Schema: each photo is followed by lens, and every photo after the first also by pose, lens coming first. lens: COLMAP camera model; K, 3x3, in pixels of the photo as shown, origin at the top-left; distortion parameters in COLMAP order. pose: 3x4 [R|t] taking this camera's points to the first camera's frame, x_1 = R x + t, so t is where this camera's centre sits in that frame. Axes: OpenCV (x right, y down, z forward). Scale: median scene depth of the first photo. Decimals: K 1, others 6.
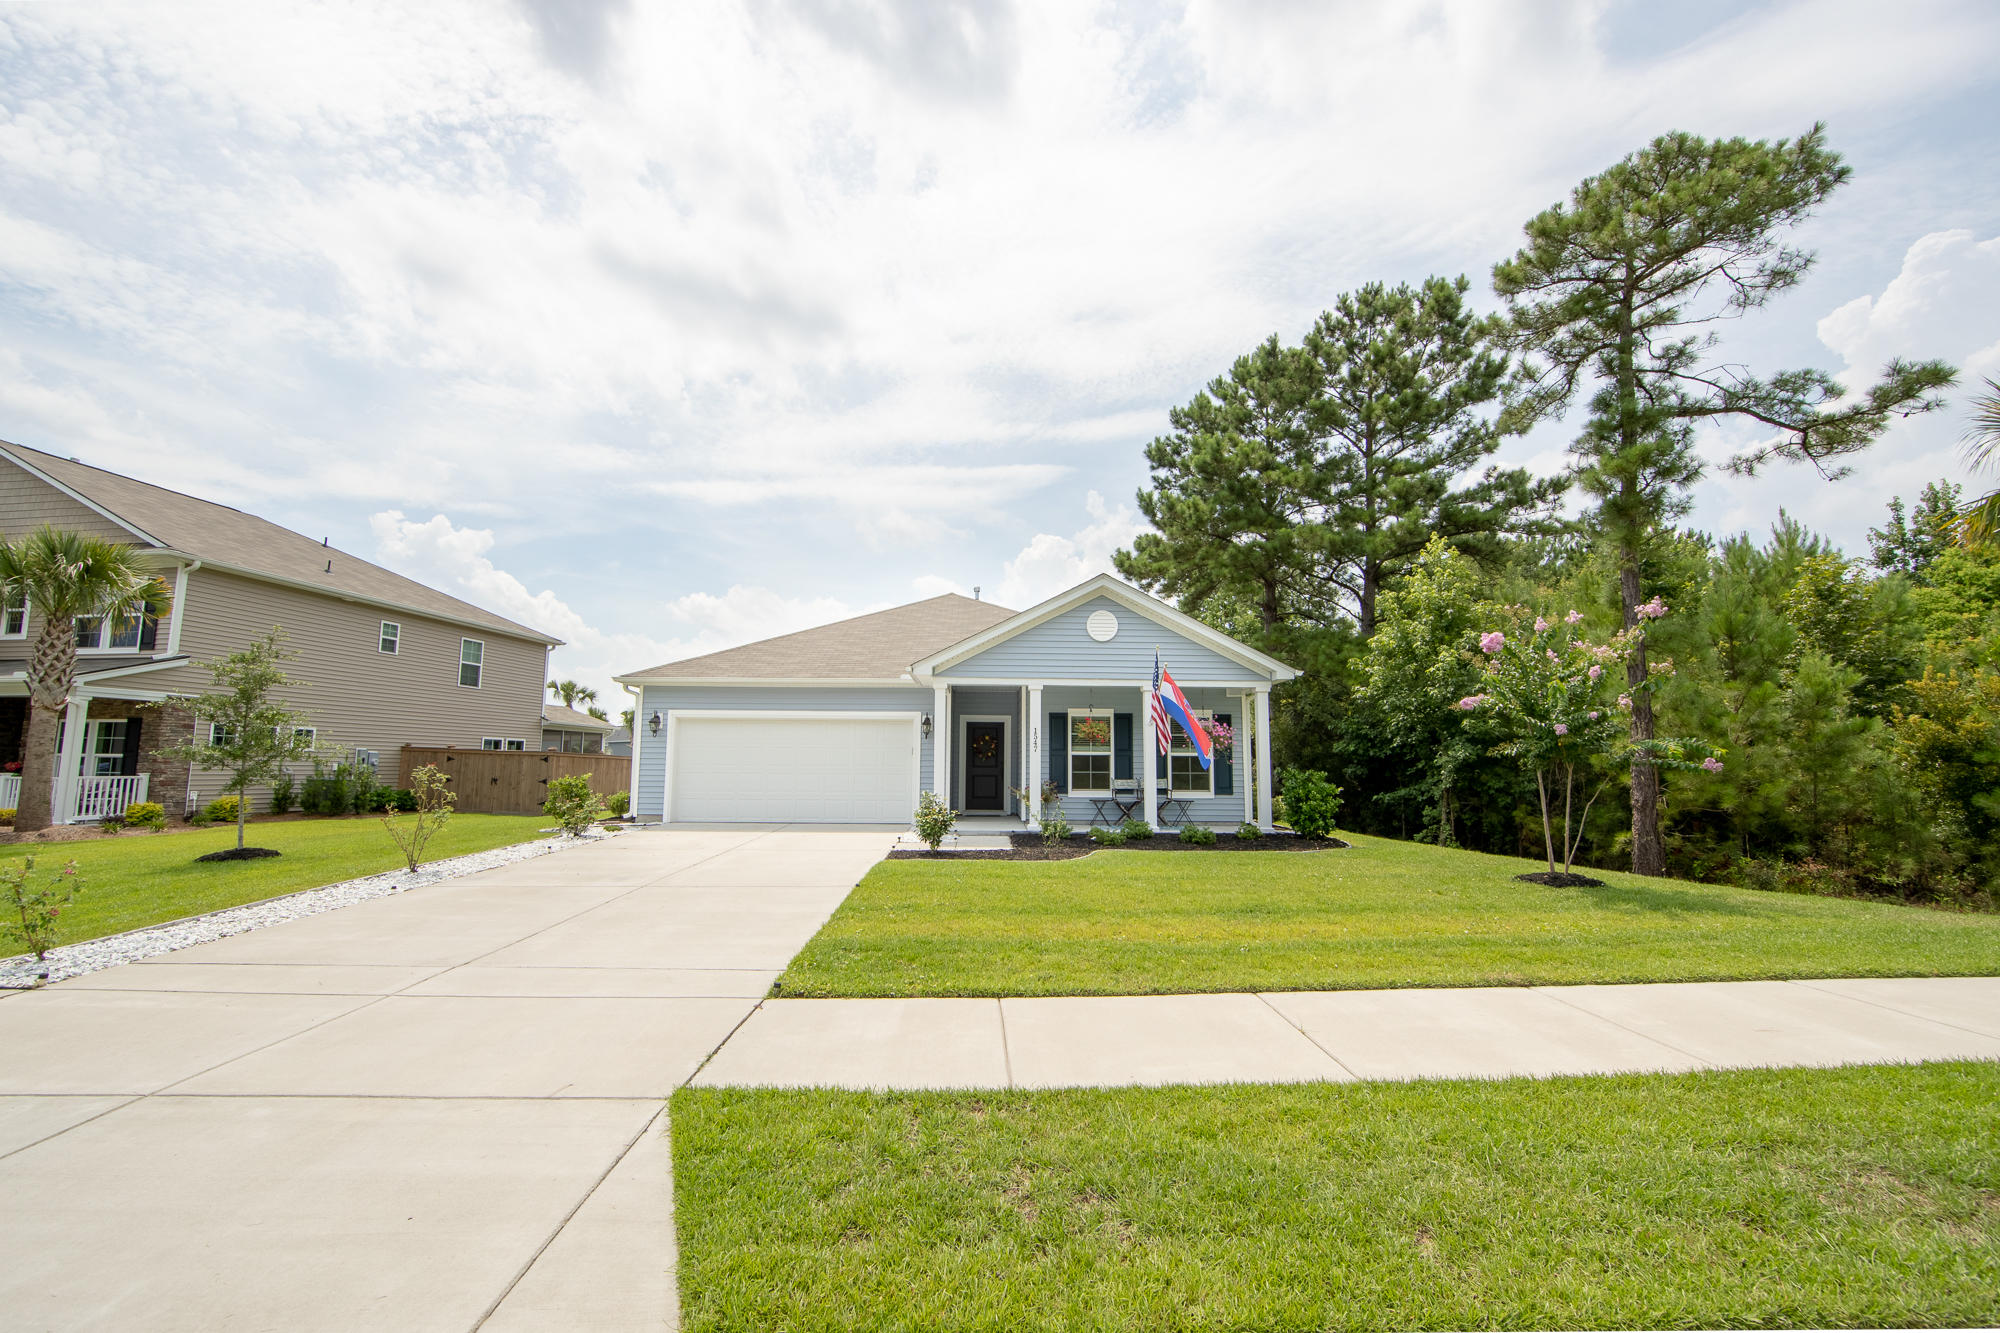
lens RADIAL K [[784.7, 0, 987.8], [0, 784.7, 683.2], [0, 0, 1]] dist [-0.017853, 0.003269]
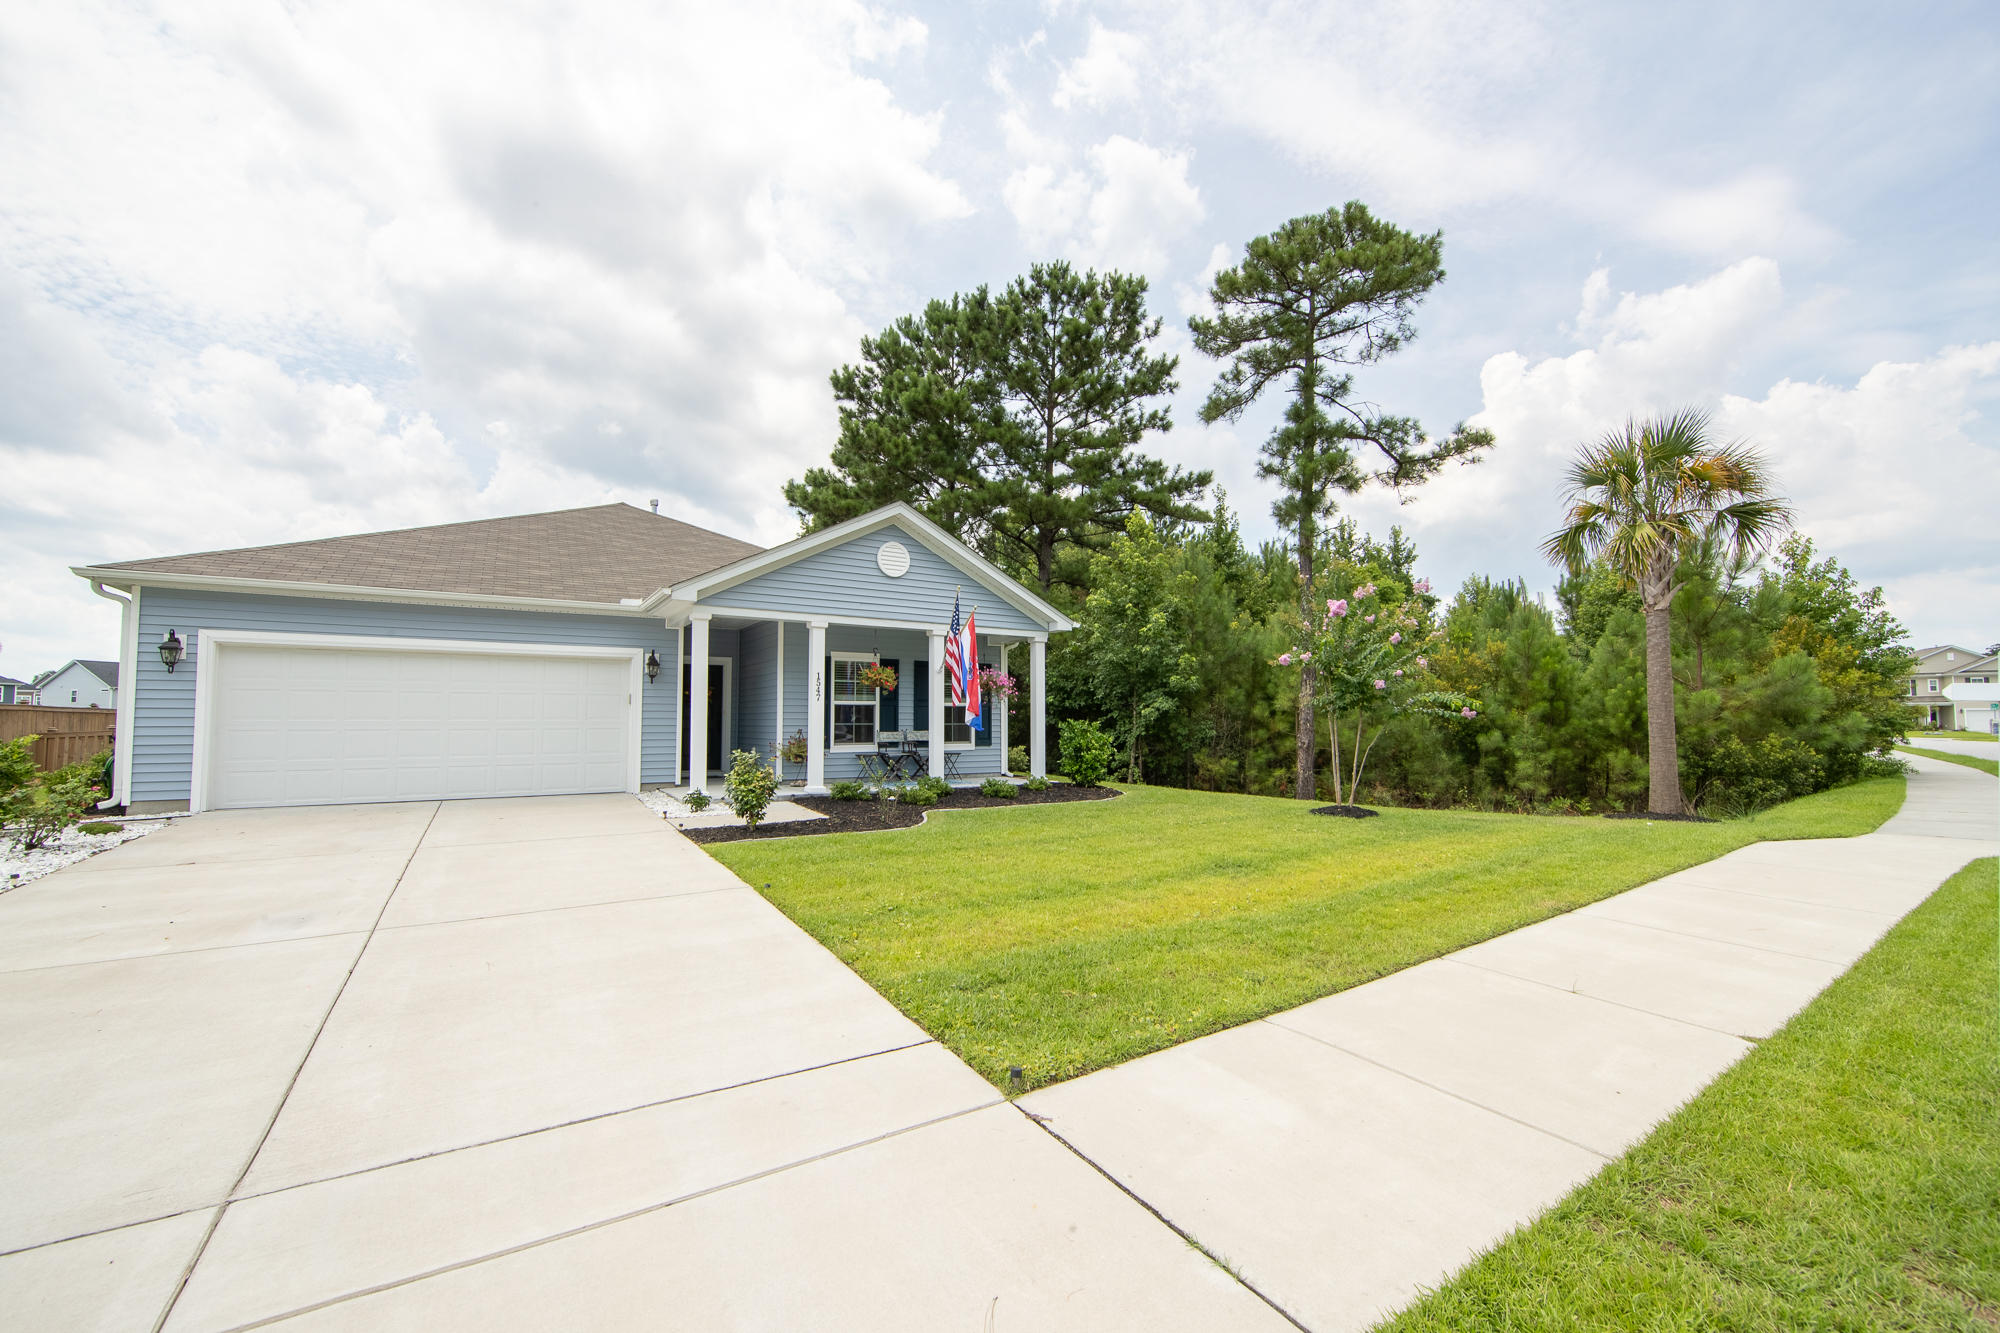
lens RADIAL K [[784.7, 0, 987.8], [0, 784.7, 683.2], [0, 0, 1]] dist [-0.017853, 0.003269]
pose [[0.853768, 0.017822, 0.520349, -0.223129], [-0.050273, 0.997566, 0.048319, 0.018441], [-0.518222, -0.067413, 0.852585, 0.184199]]
